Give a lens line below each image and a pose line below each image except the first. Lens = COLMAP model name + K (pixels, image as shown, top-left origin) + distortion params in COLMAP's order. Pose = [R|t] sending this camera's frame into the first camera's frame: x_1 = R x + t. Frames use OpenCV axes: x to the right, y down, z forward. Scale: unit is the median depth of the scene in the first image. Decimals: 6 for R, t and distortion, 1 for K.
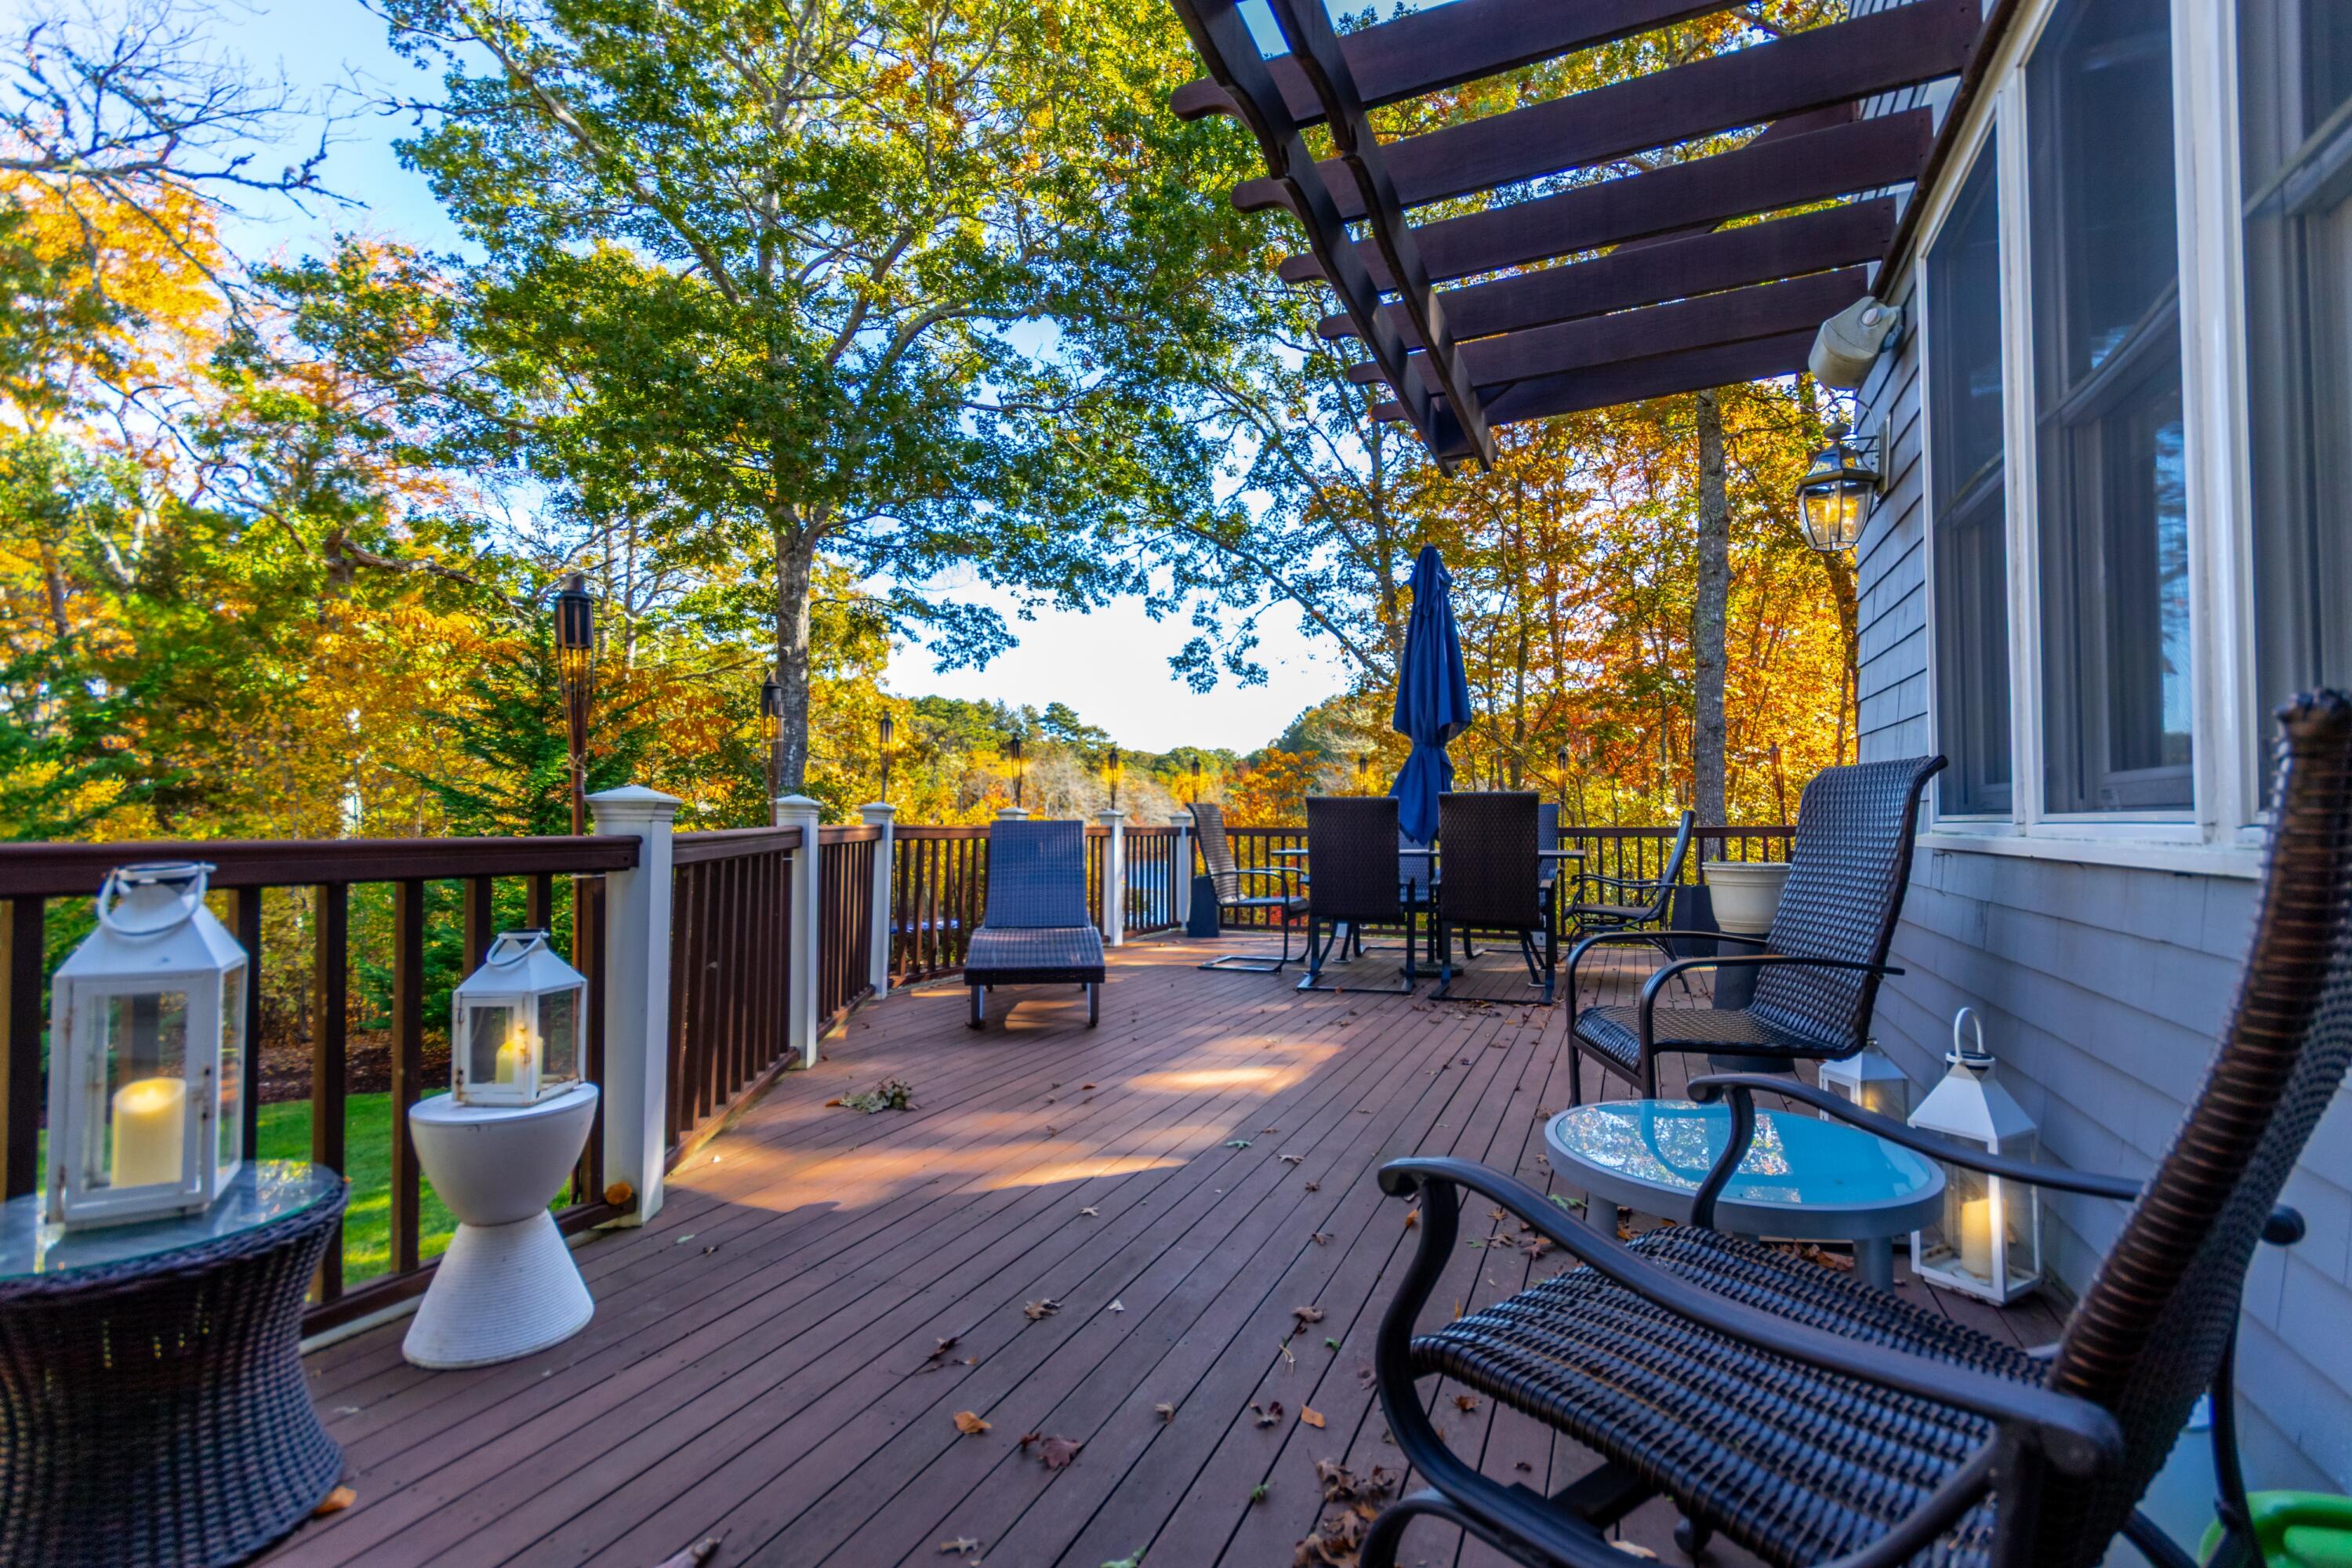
lens RADIAL K [[1057.7, 0, 1176.0], [0, 1057.7, 784.0], [0, 0, 1]] dist [0.000670, 0.000422]
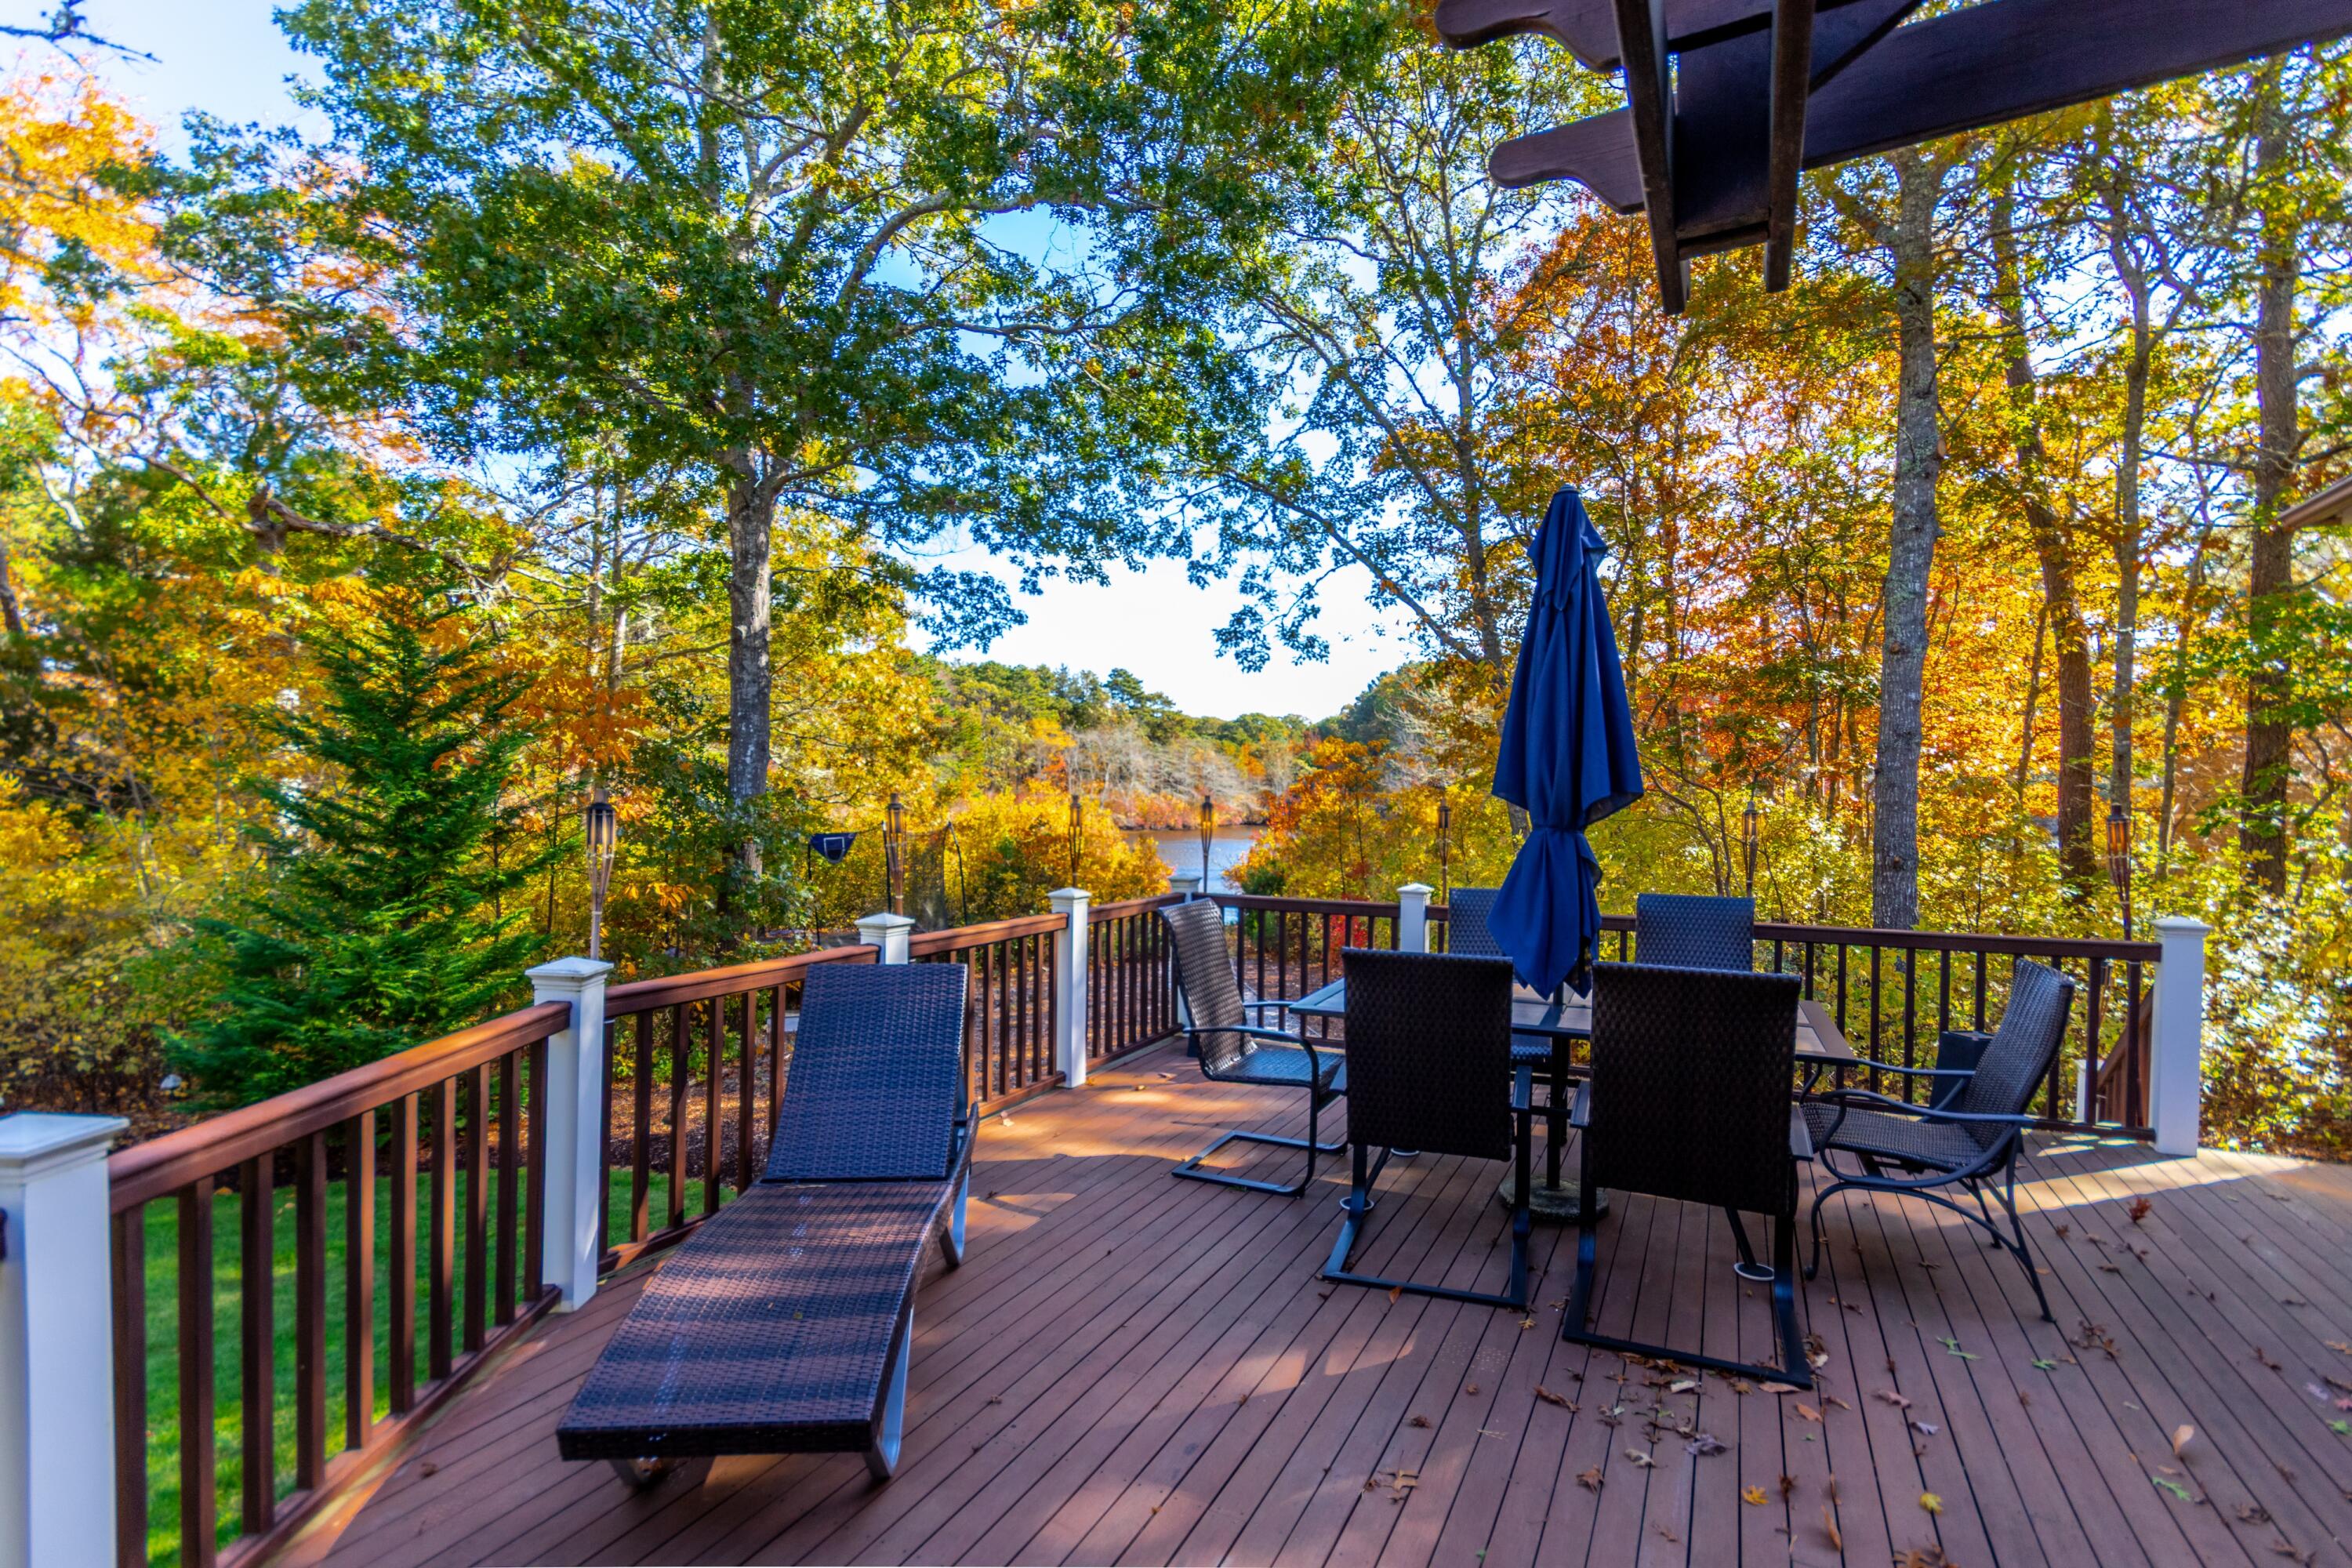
lens RADIAL K [[1087.6, 0, 1180.2], [0, 1087.6, 818.0], [0, 0, 1]] dist [-0.011640, 0.008176]
pose [[0.998265, 0.009686, -0.058085, 0.019940], [-0.006123, 0.998106, 0.061208, -0.025299], [0.058568, -0.060746, 0.996433, 0.121142]]
